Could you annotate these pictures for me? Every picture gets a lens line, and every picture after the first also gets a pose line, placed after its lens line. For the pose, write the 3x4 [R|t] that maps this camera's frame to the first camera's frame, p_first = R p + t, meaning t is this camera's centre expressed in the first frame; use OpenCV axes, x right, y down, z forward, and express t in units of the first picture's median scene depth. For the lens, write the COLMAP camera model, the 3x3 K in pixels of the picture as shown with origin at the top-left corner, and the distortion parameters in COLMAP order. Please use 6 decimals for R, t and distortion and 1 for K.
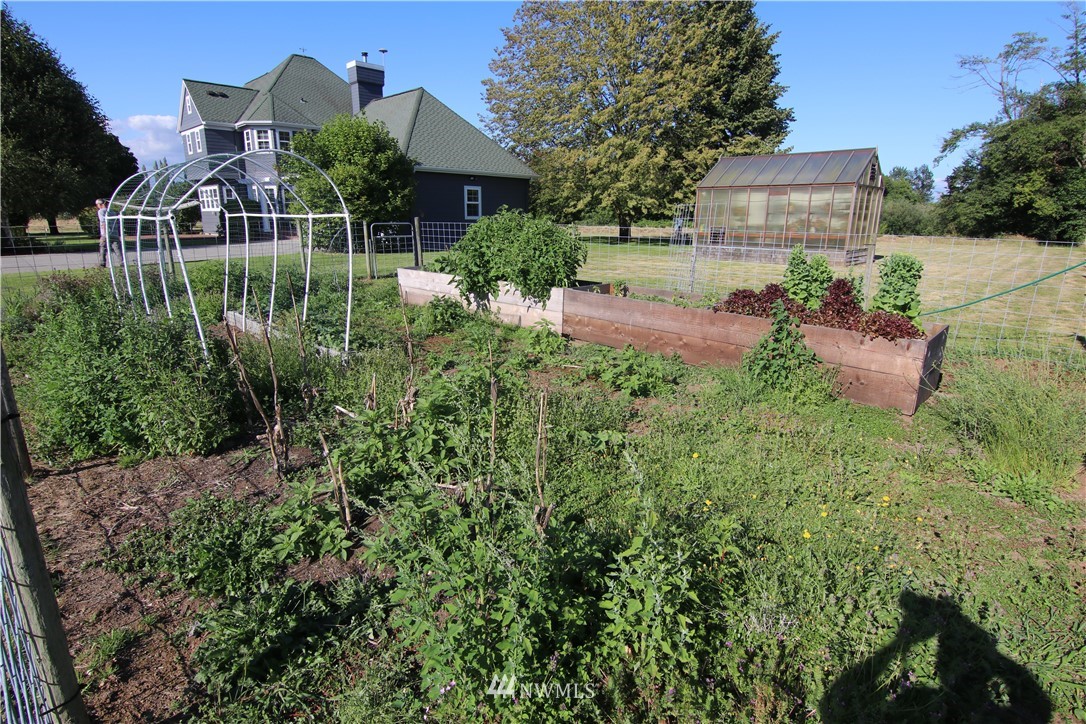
lens RADIAL K [[557.2, 0, 543.0], [0, 557.2, 362.0], [0, 0, 1]] dist [-0.002745, -0.000546]
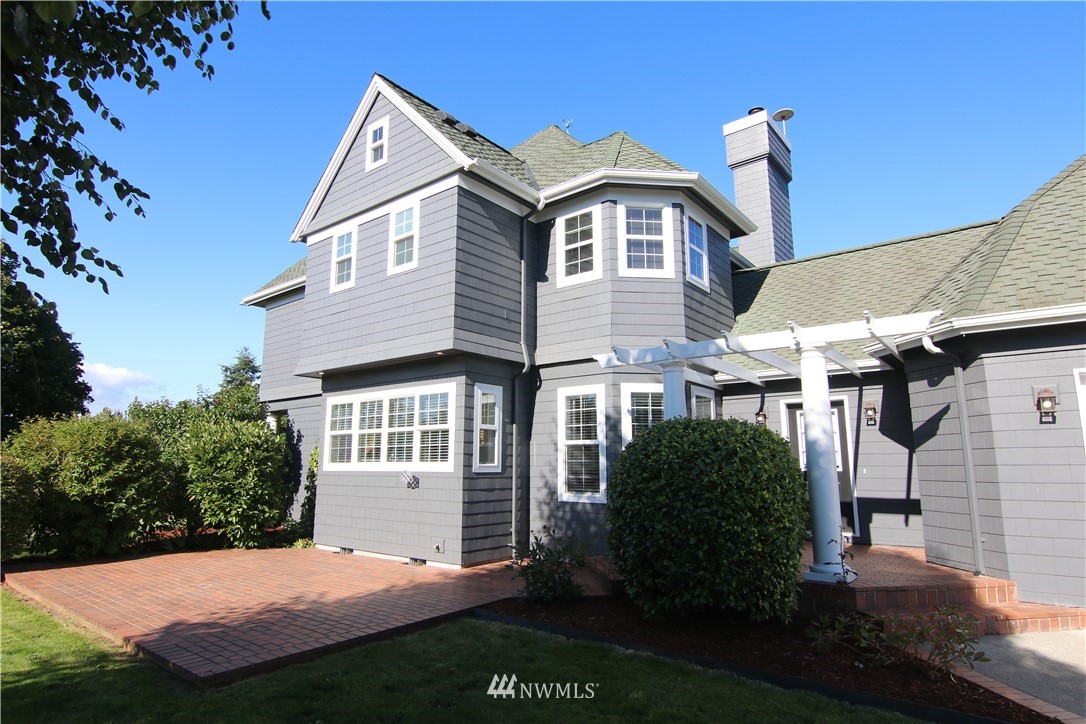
lens RADIAL K [[608.7, 0, 543.0], [0, 608.7, 362.0], [0, 0, 1]] dist [-0.003367, -0.000254]
pose [[0.994817, 0.019003, 0.099893, -0.581995], [0.023522, 0.912729, -0.407888, -0.206613], [-0.098926, 0.408124, 0.907551, 0.734105]]
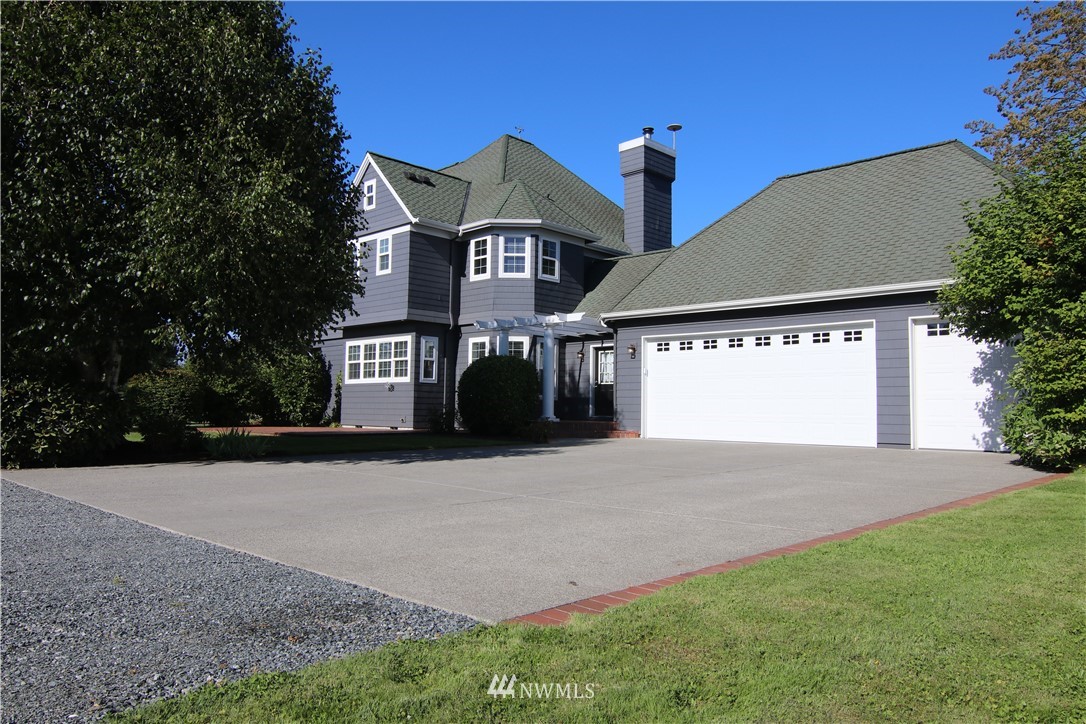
lens RADIAL K [[782.0, 0, 543.0], [0, 782.0, 362.0], [0, 0, 1]] dist [-0.000776, -0.000641]
pose [[0.999881, 0.015345, 0.001557, -0.471312], [-0.014098, 0.950213, -0.311282, -0.070655], [-0.006256, 0.311223, 0.950316, 0.324251]]
